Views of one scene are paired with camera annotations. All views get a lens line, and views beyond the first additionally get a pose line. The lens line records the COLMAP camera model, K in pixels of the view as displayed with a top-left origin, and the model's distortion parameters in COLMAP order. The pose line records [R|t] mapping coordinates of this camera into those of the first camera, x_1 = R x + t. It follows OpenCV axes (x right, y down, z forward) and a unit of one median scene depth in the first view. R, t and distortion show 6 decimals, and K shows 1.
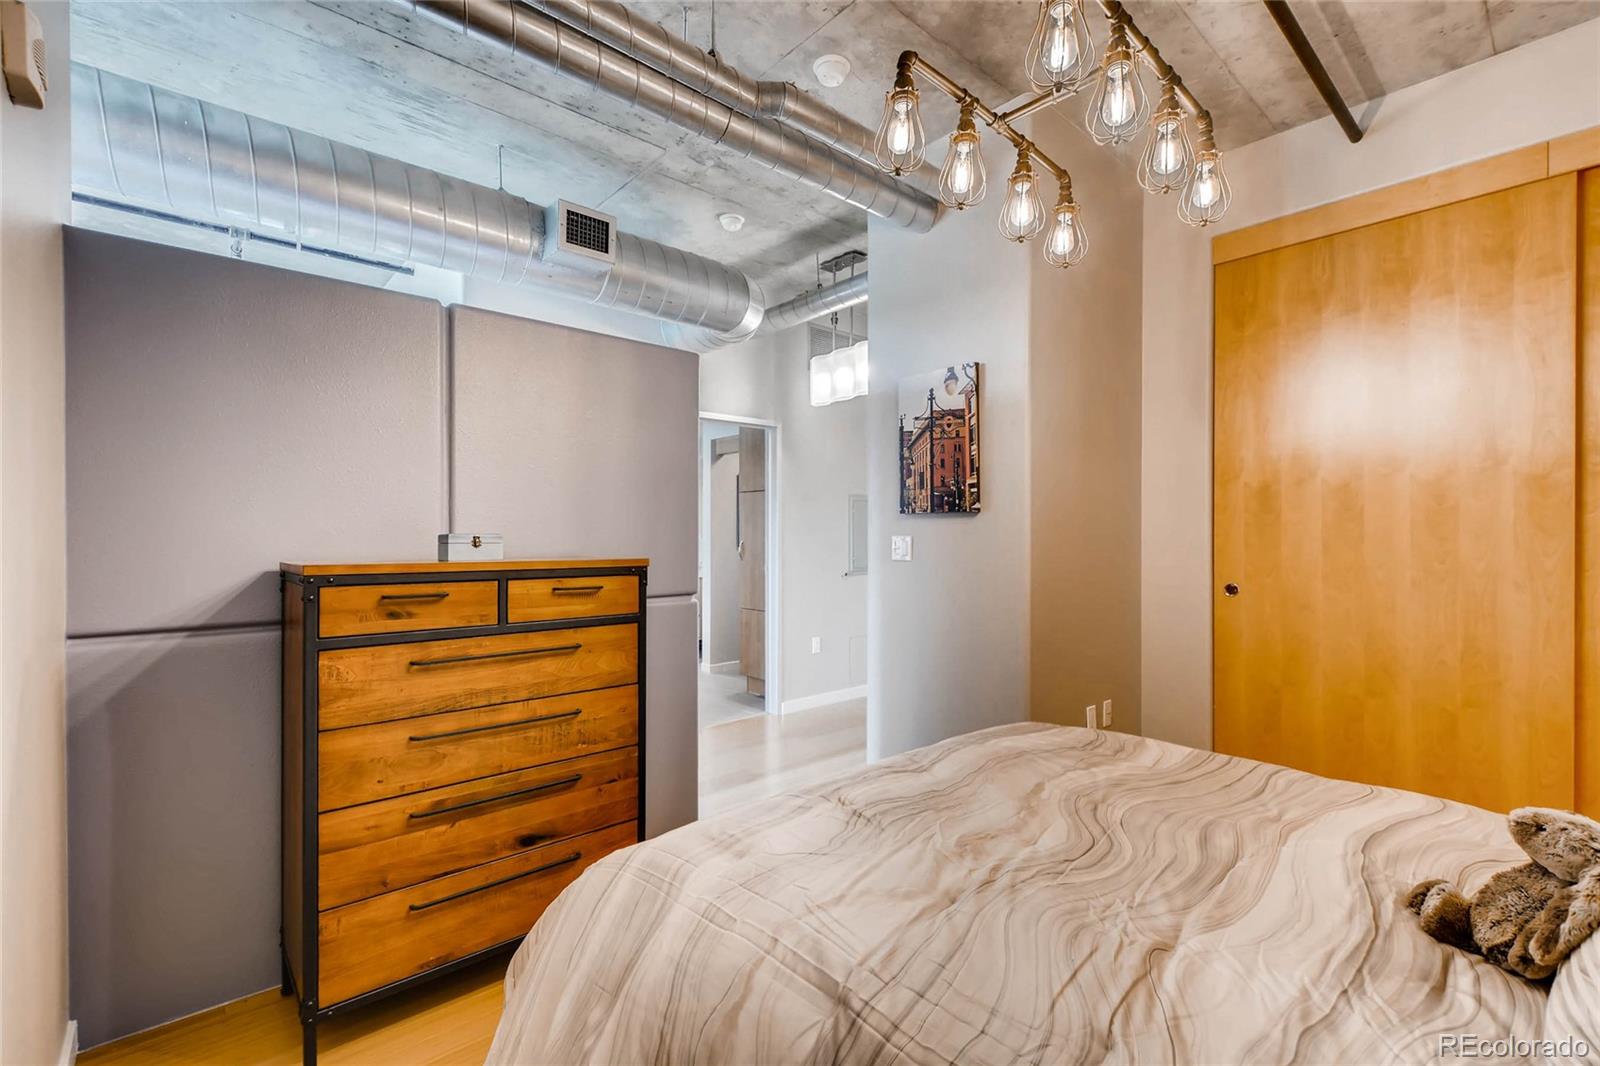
lens RADIAL K [[700.5, 0, 805.0], [0, 700.5, 541.3], [0, 0, 1]] dist [0.011439, -0.007134]
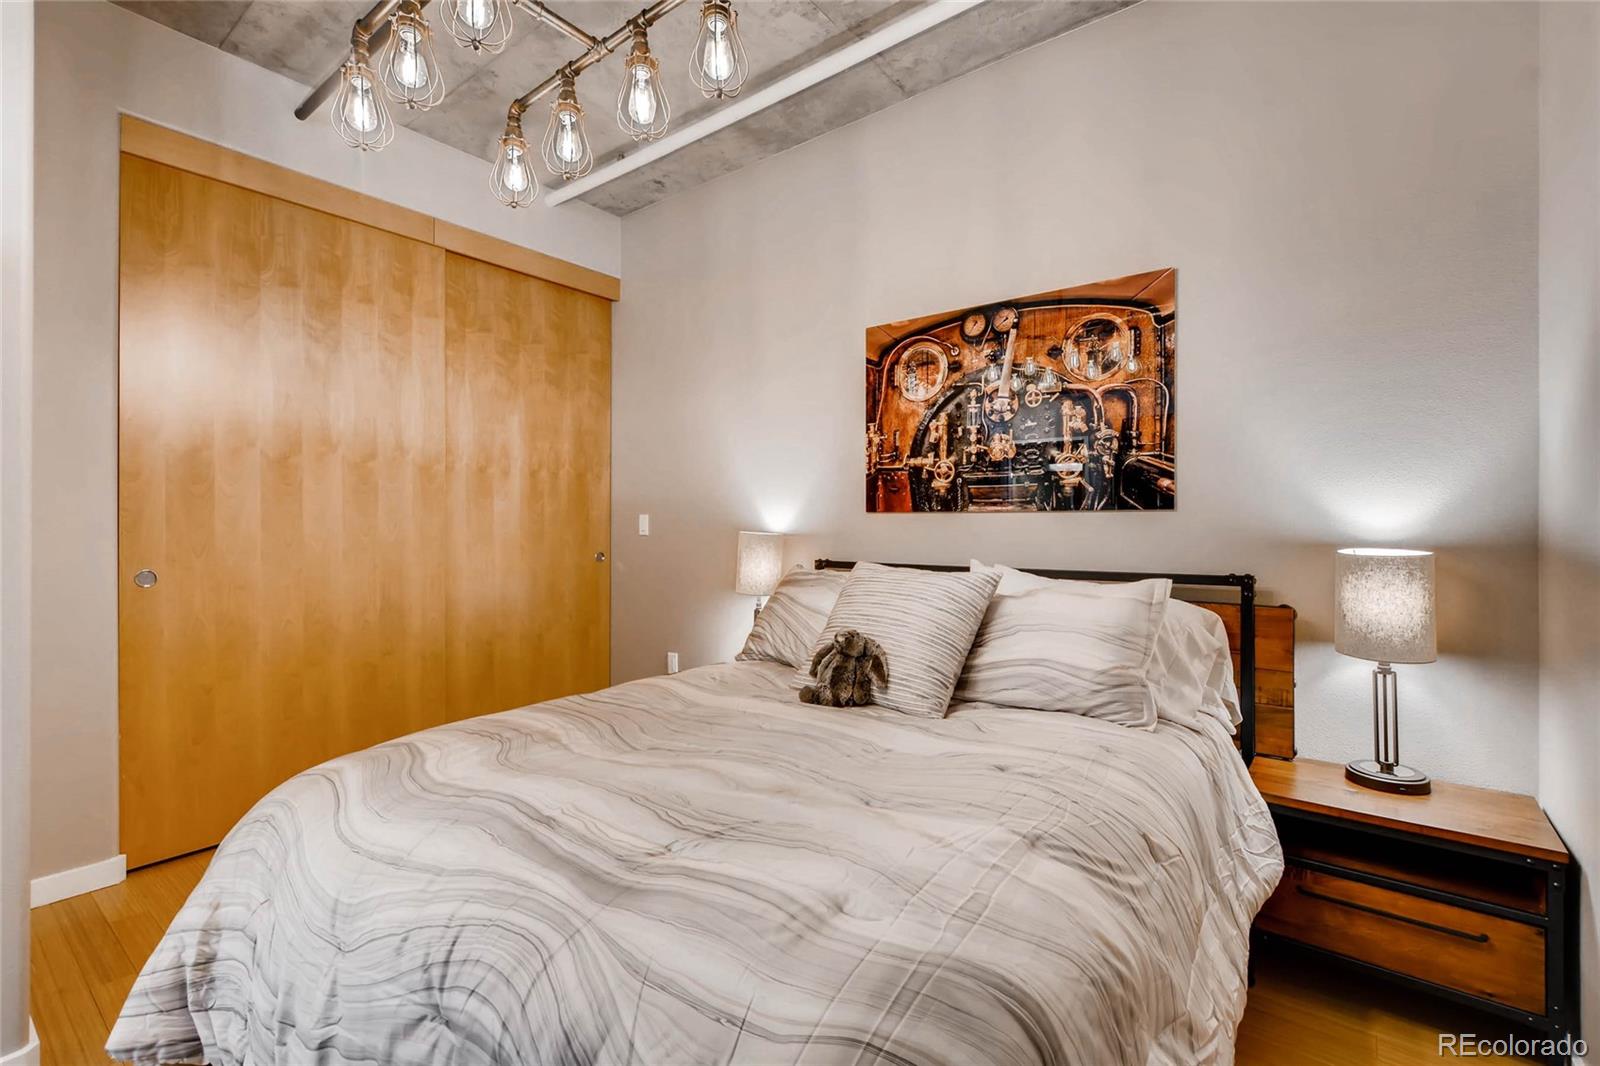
lens RADIAL K [[700.5, 0, 807.0], [0, 700.5, 517.5], [0, 0, 1]] dist [0.011439, -0.007134]
pose [[-0.180604, 0.007461, 0.983528, -0.363015], [0.009025, 0.999942, -0.005928, 0.015908], [-0.983514, 0.007805, -0.180661, 0.512139]]
